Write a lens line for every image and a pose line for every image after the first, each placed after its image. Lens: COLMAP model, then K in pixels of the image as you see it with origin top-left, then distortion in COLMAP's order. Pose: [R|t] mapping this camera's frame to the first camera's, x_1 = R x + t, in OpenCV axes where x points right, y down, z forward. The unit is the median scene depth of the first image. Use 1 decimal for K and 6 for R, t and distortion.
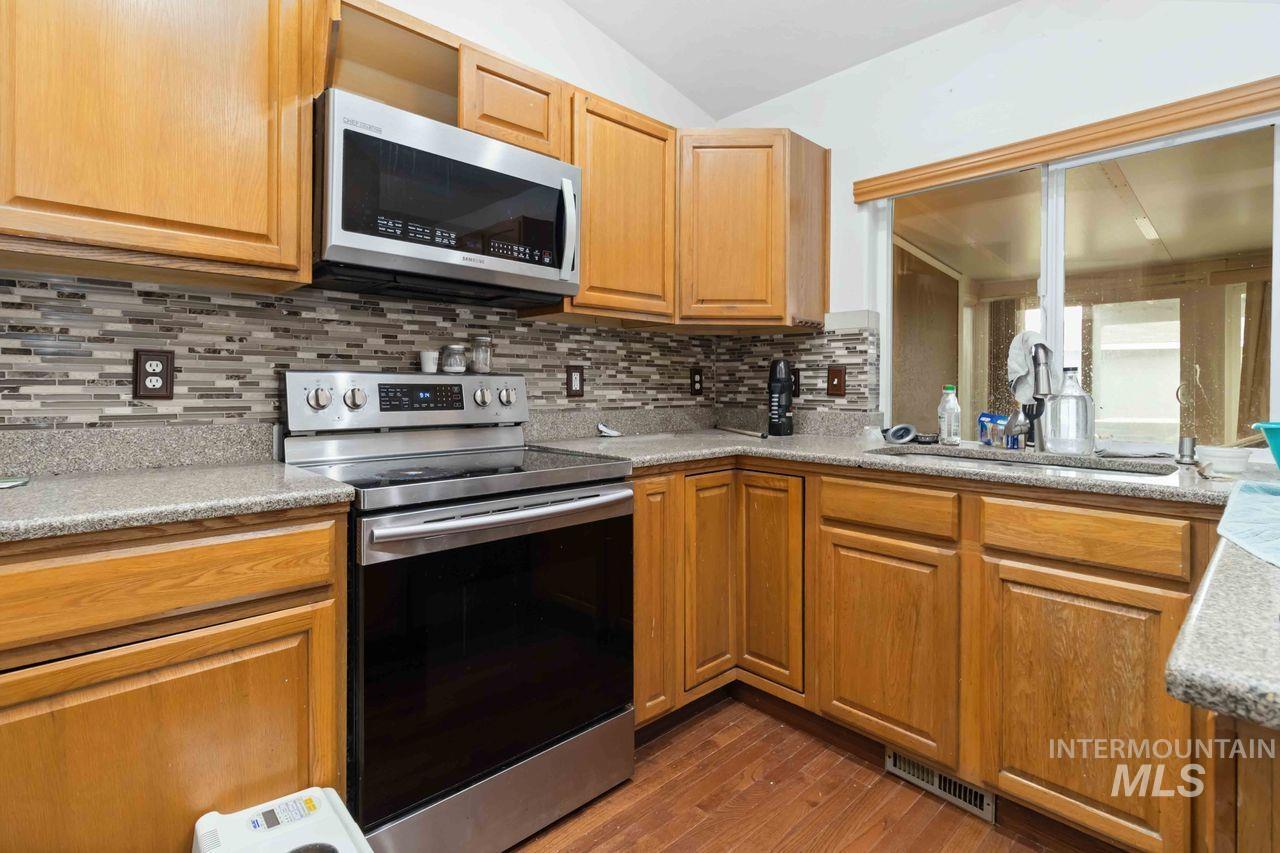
lens RADIAL K [[609.6, 0, 639.2], [0, 609.6, 393.3], [0, 0, 1]] dist [-0.000014, -0.000113]
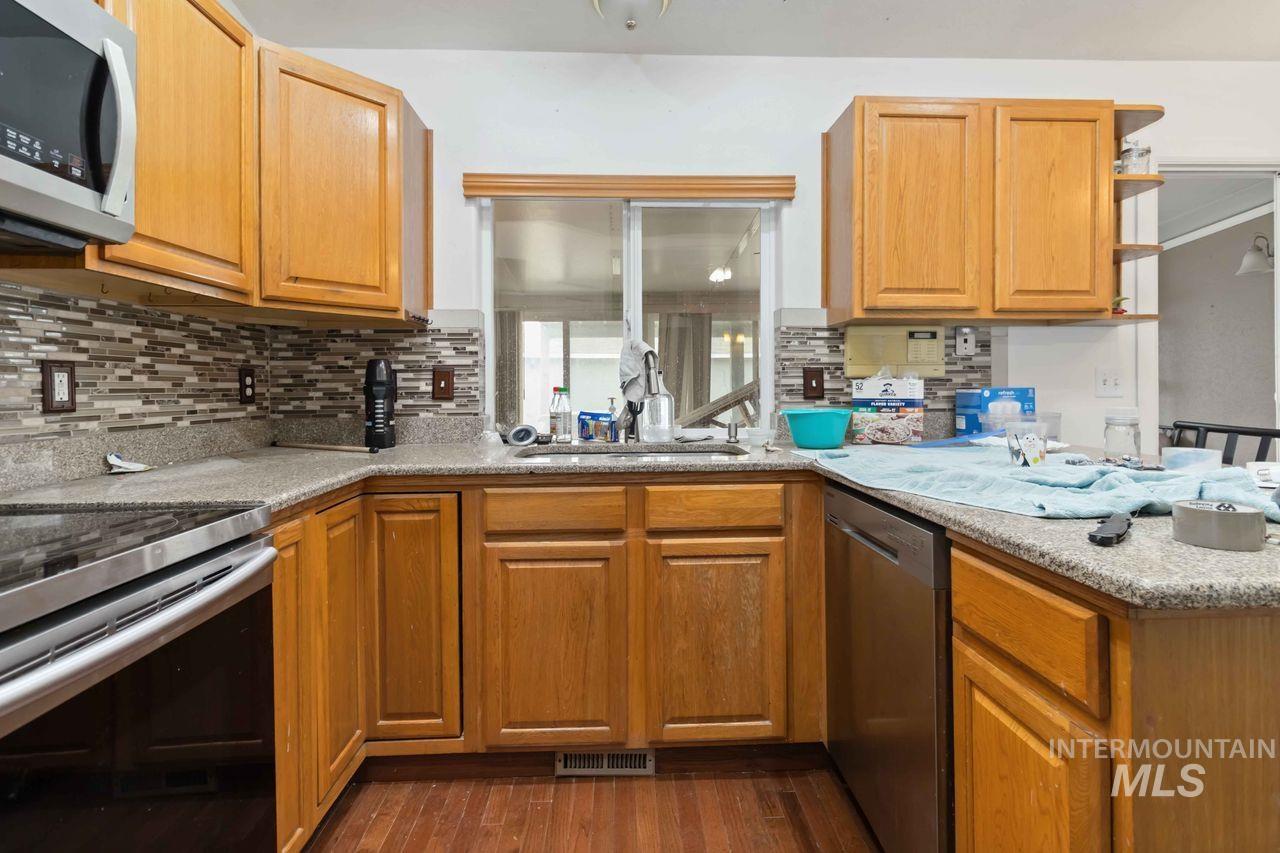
lens RADIAL K [[601.0, 0, 638.3], [0, 601.0, 391.2], [0, 0, 1]] dist [-0.000145, 0.000052]
pose [[0.657706, -0.015556, 0.753114, -0.184708], [0.021201, 0.999773, 0.002136, -0.004796], [-0.752977, 0.014562, 0.657886, 0.196622]]
